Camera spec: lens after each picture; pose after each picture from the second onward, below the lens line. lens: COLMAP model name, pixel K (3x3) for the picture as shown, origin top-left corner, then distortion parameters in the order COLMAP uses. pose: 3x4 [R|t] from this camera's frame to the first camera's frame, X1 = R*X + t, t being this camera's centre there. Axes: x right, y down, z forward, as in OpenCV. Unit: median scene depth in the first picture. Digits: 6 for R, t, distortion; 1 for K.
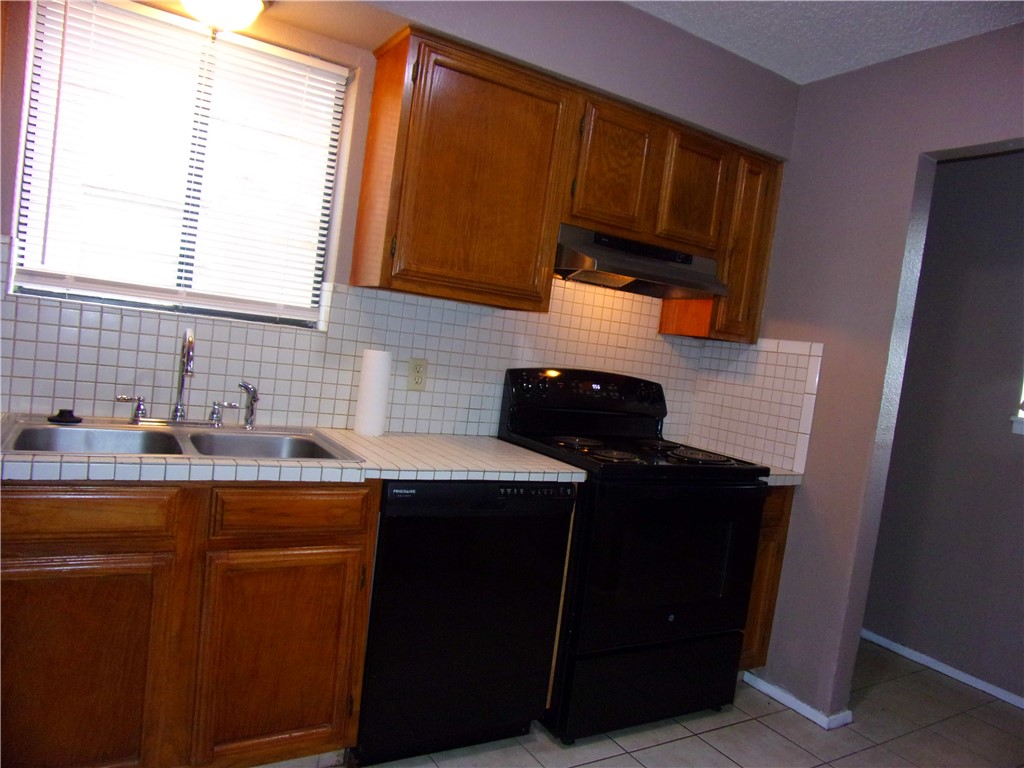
lens RADIAL K [[705.9, 0, 521.7], [0, 705.9, 390.6], [0, 0, 1]] dist [-0.046970, -0.004222]
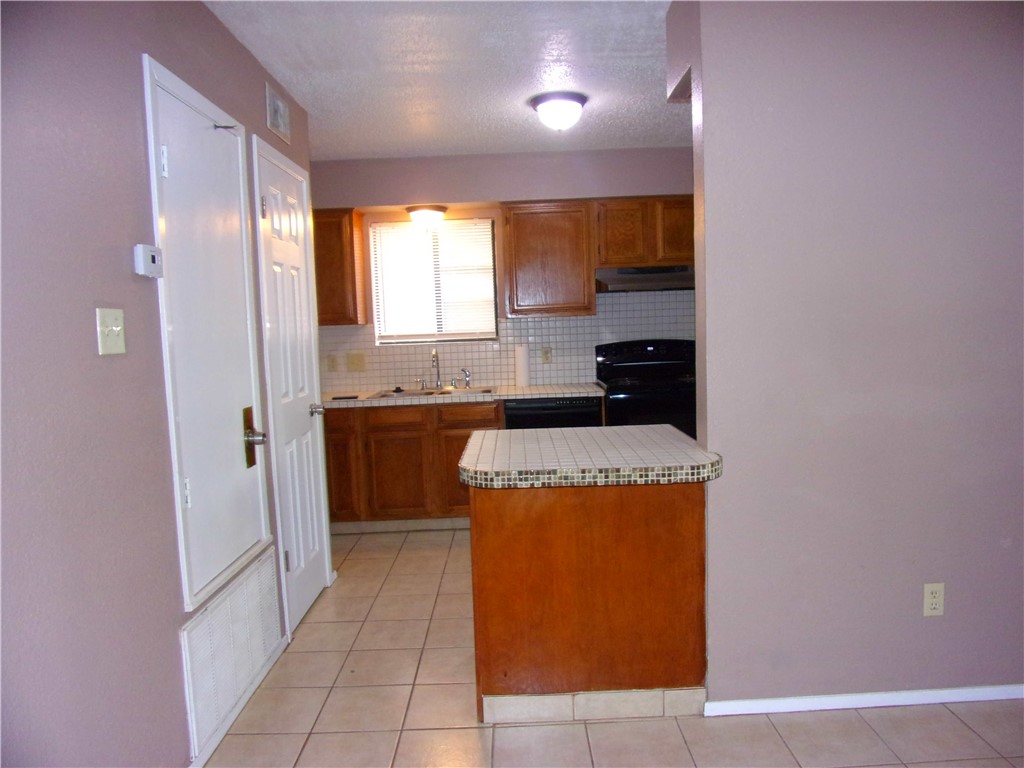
lens RADIAL K [[705.9, 0, 521.7], [0, 705.9, 390.6], [0, 0, 1]] dist [-0.046970, -0.004222]
pose [[0.850775, -0.109168, -0.514066, 0.883309], [0.114243, 0.993213, -0.021850, 0.122515], [0.512962, -0.040139, 0.857472, -0.835474]]
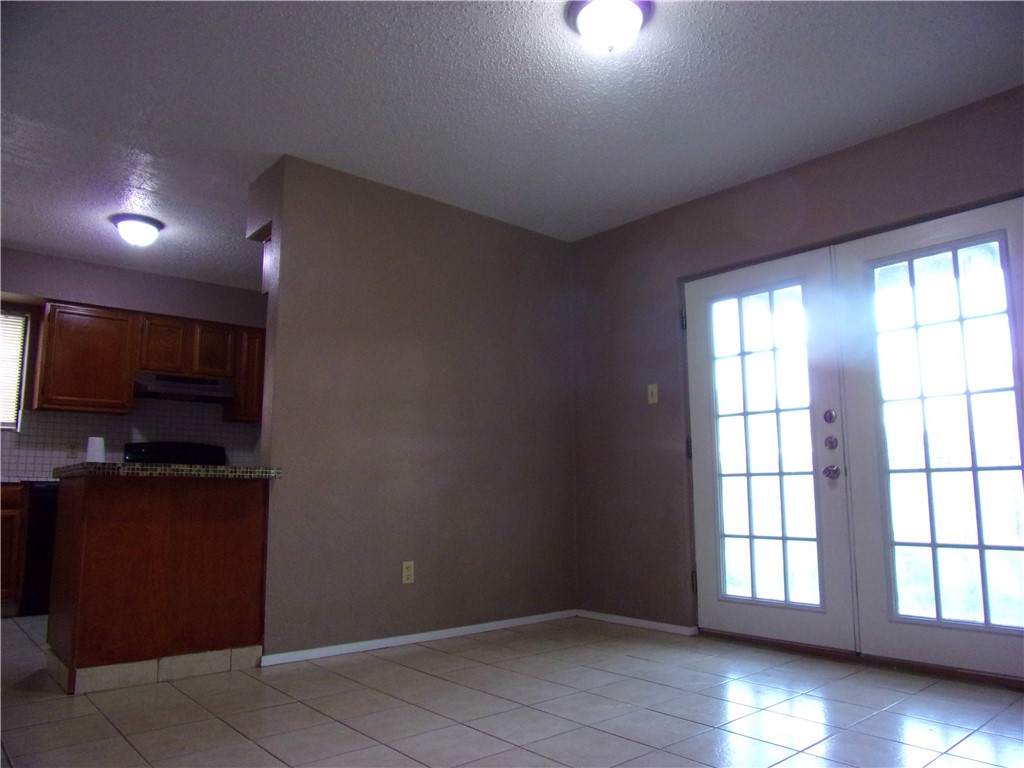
lens RADIAL K [[725.0, 0, 512.0], [0, 725.0, 384.0], [0, 0, 1]] dist [-0.040669, 0.006032]
pose [[0.977259, -0.107536, 0.182762, 0.820469], [0.141195, 0.973019, -0.182477, 0.385693], [-0.158208, 0.204132, 0.966075, -1.391541]]
